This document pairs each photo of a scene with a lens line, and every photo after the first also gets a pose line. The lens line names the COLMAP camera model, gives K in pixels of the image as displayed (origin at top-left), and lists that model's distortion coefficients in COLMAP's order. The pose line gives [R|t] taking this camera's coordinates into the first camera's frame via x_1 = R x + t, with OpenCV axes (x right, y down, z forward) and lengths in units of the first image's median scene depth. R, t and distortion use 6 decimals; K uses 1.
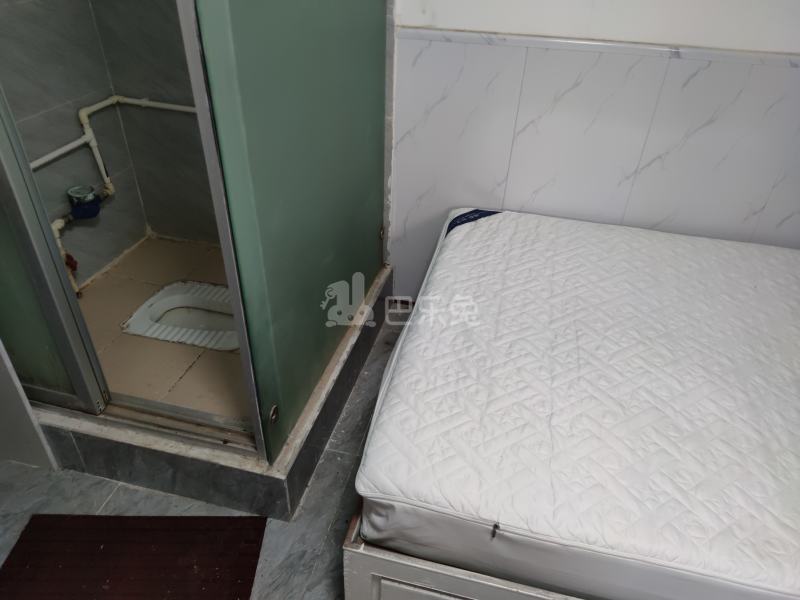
lens RADIAL K [[568.9, 0, 403.5], [0, 568.9, 295.9], [0, 0, 1]] dist [0.069287, -0.060991]
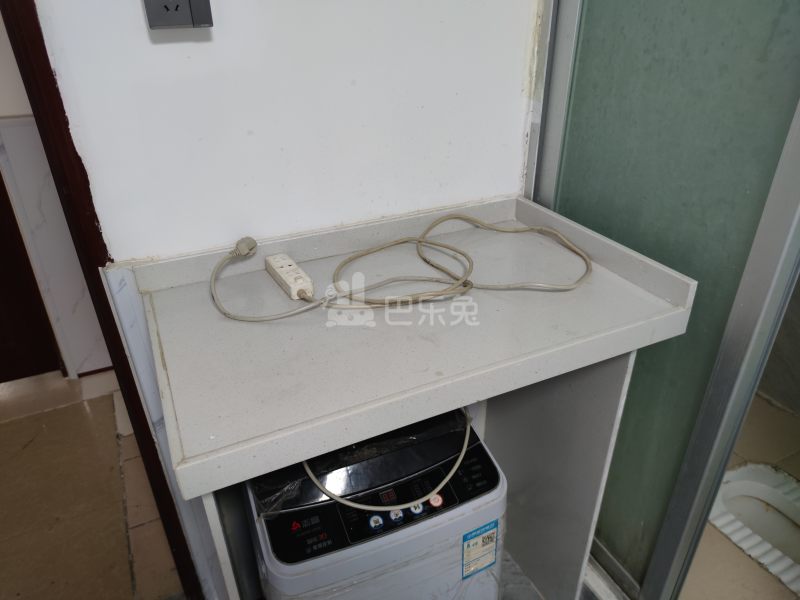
lens RADIAL K [[568.9, 0, 403.5], [0, 568.9, 295.9], [0, 0, 1]] dist [0.069287, -0.060991]
pose [[0.637590, 0.335674, -0.693399, -0.254260], [-0.417296, 0.907080, 0.055407, -0.073217], [0.647567, 0.254026, 0.718420, 0.074829]]
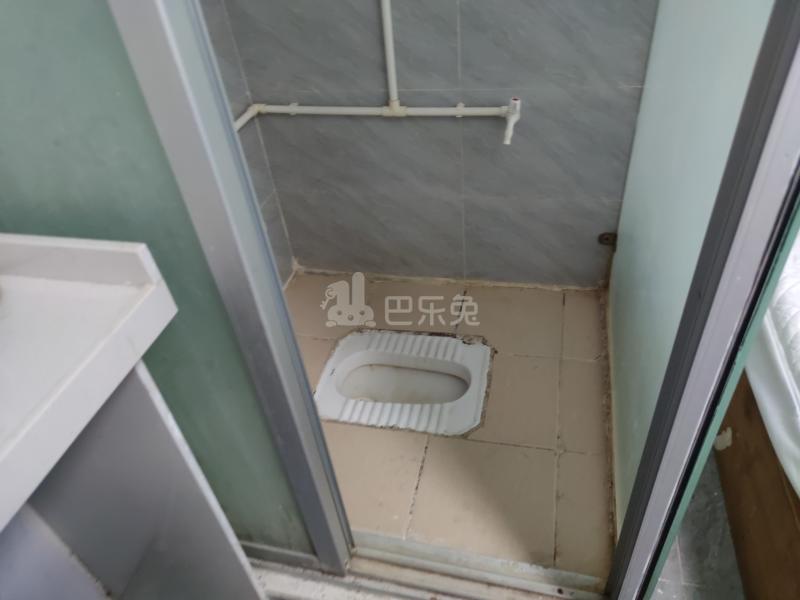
lens RADIAL K [[568.9, 0, 403.5], [0, 568.9, 295.9], [0, 0, 1]] dist [0.069287, -0.060991]
pose [[0.991278, -0.102896, -0.082341, -0.266939], [0.109058, 0.991262, 0.074197, -0.131647], [0.073987, -0.082530, 0.993838, 0.244004]]
